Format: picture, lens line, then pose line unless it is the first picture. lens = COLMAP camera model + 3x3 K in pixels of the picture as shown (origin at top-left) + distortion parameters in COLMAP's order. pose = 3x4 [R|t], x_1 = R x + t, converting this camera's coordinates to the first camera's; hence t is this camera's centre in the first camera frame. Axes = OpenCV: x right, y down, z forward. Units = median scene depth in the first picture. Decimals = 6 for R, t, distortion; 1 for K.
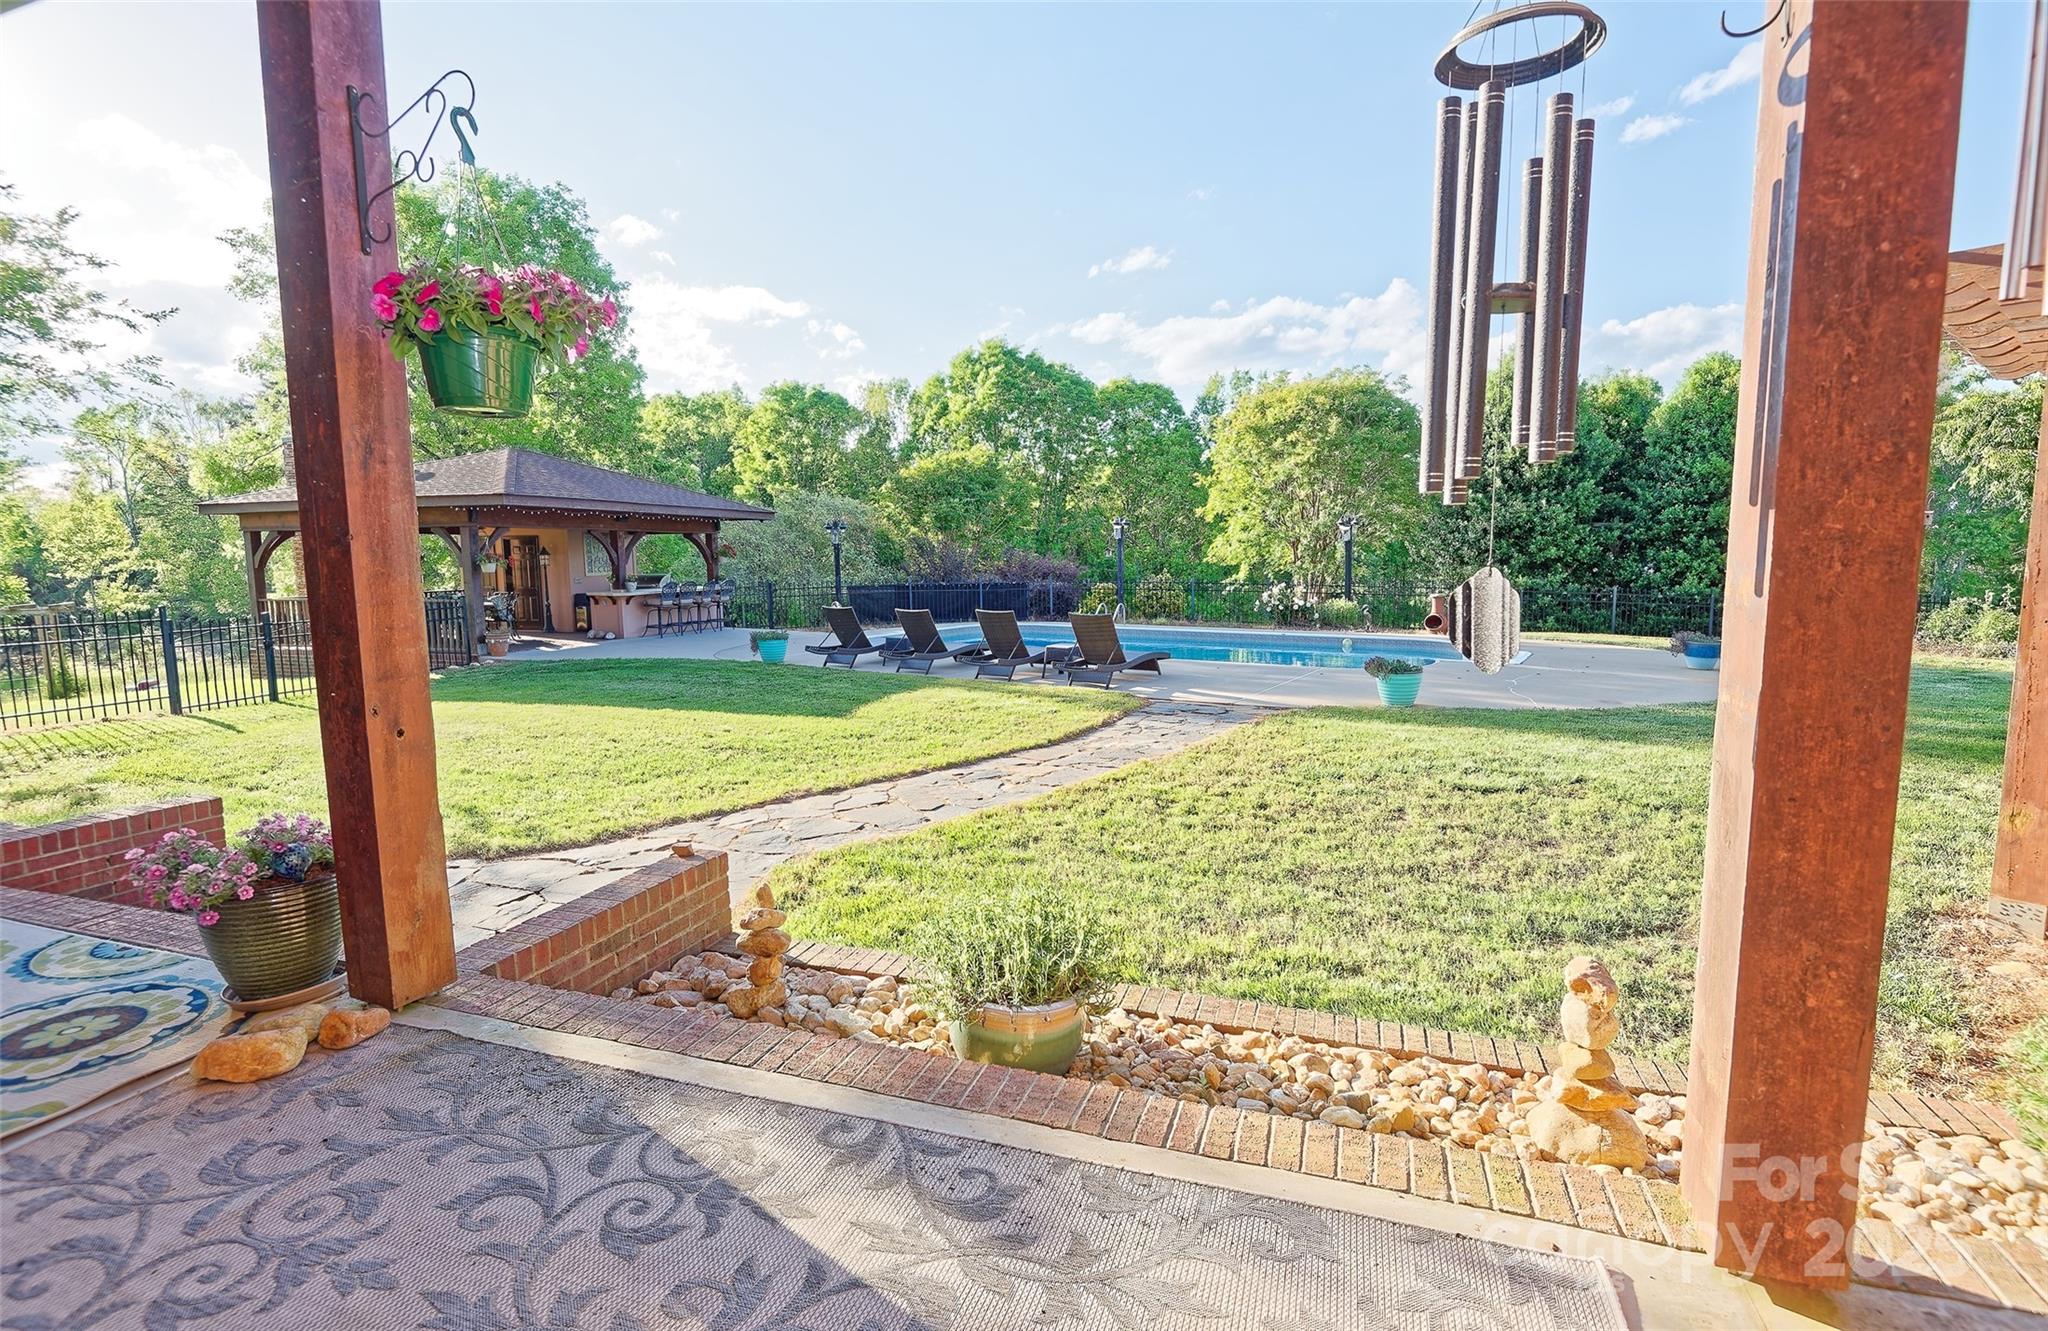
lens RADIAL K [[901.7, 0, 1019.0], [0, 901.7, 666.8], [0, 0, 1]] dist [0.007611, -0.011001]
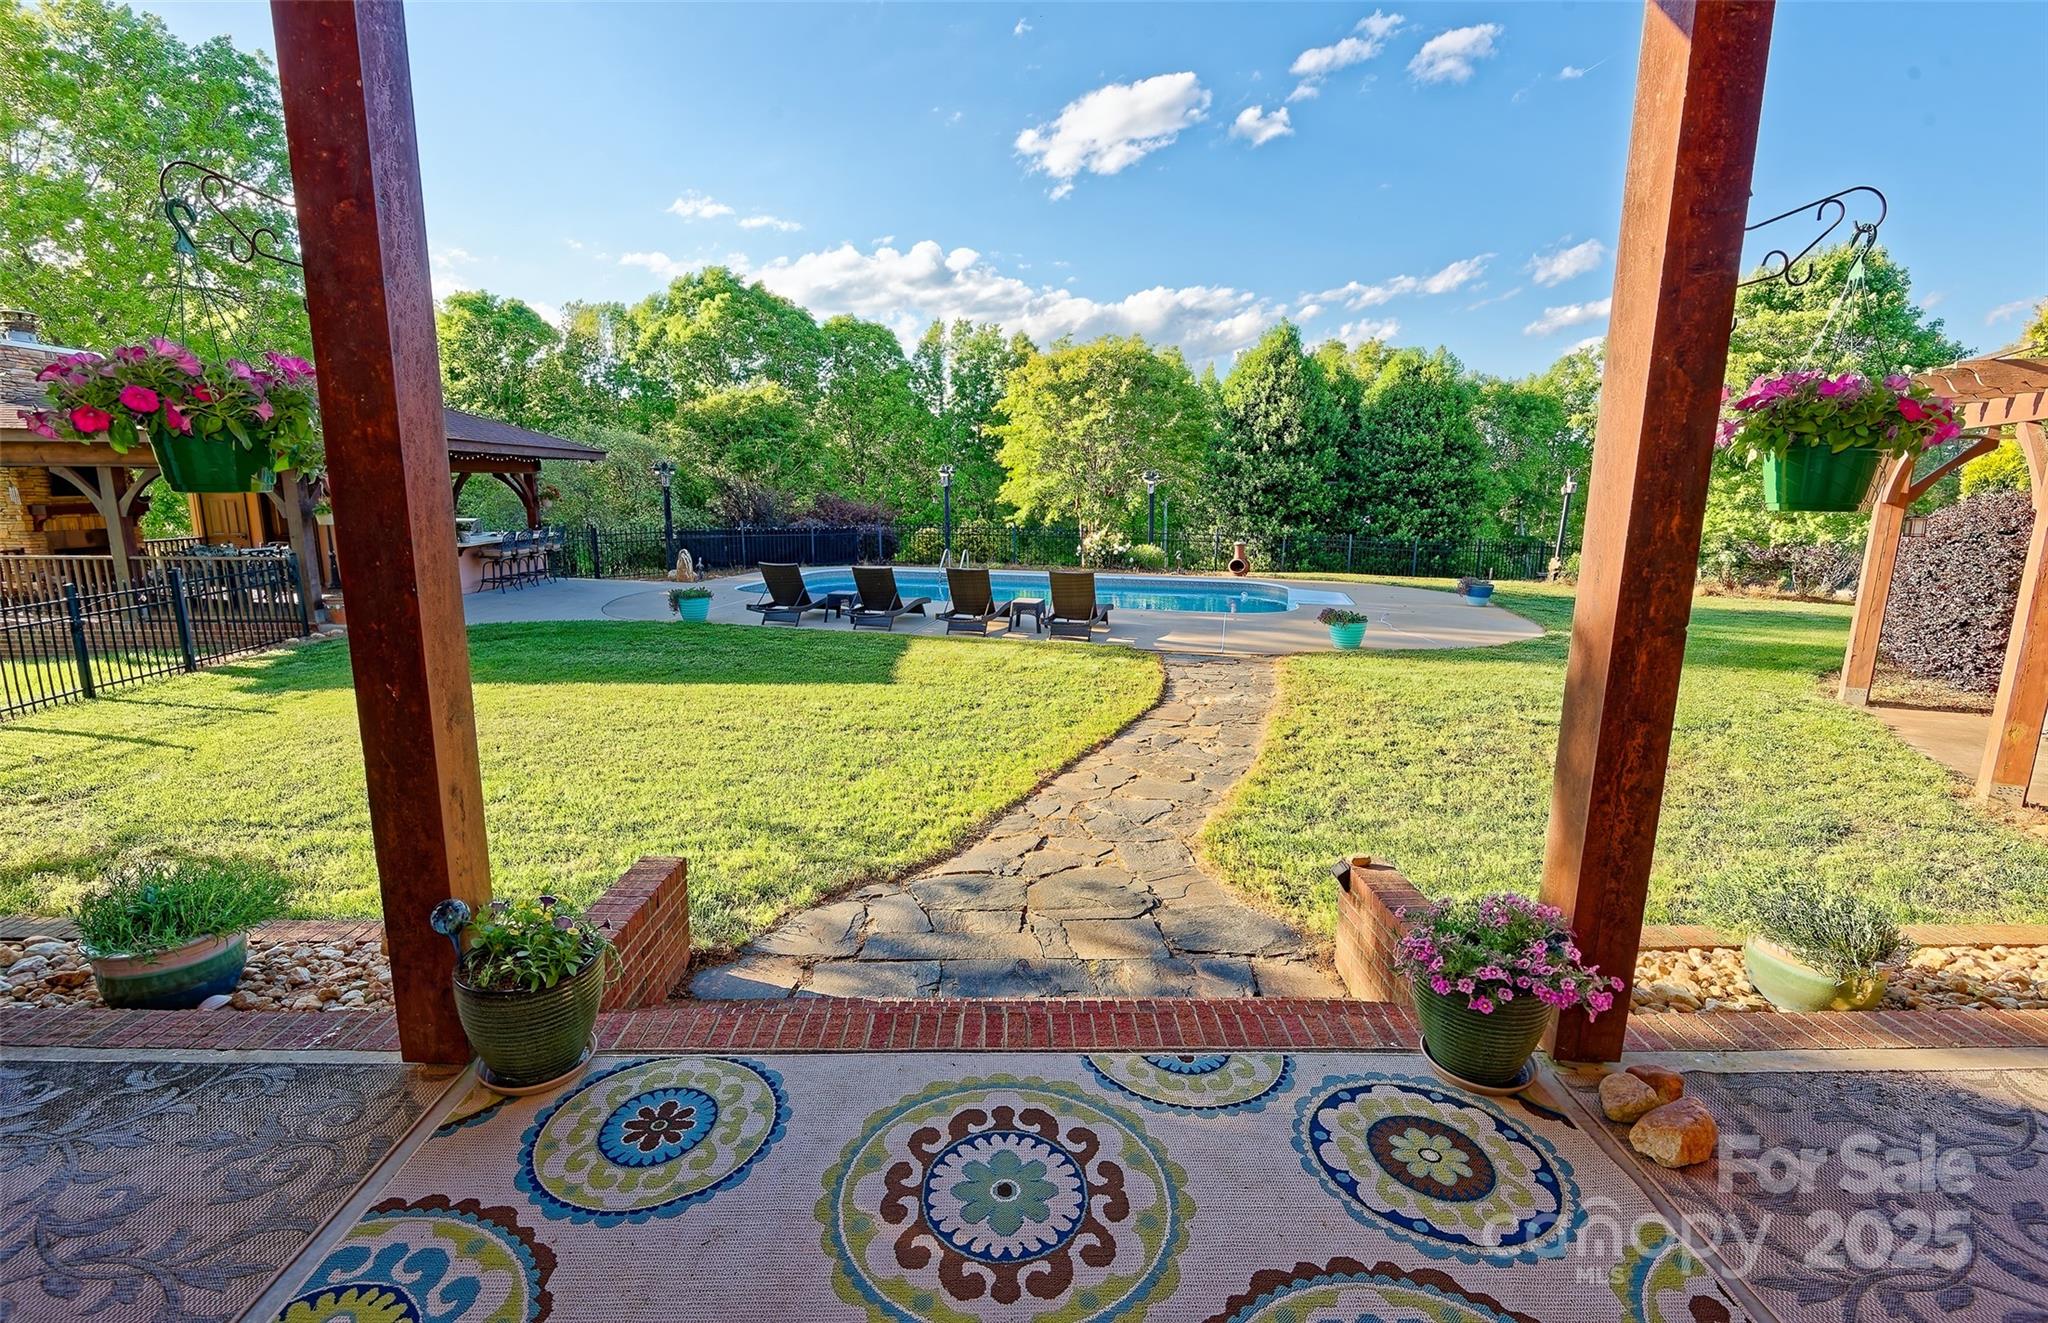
lens RADIAL K [[847.4, 0, 1021.6], [0, 847.4, 655.7], [0, 0, 1]] dist [0.001202, -0.007903]
pose [[0.944851, -0.044390, 0.324477, -0.154472], [0.021704, 0.997081, 0.073204, -0.017232], [-0.326779, -0.062125, 0.943057, 0.029999]]
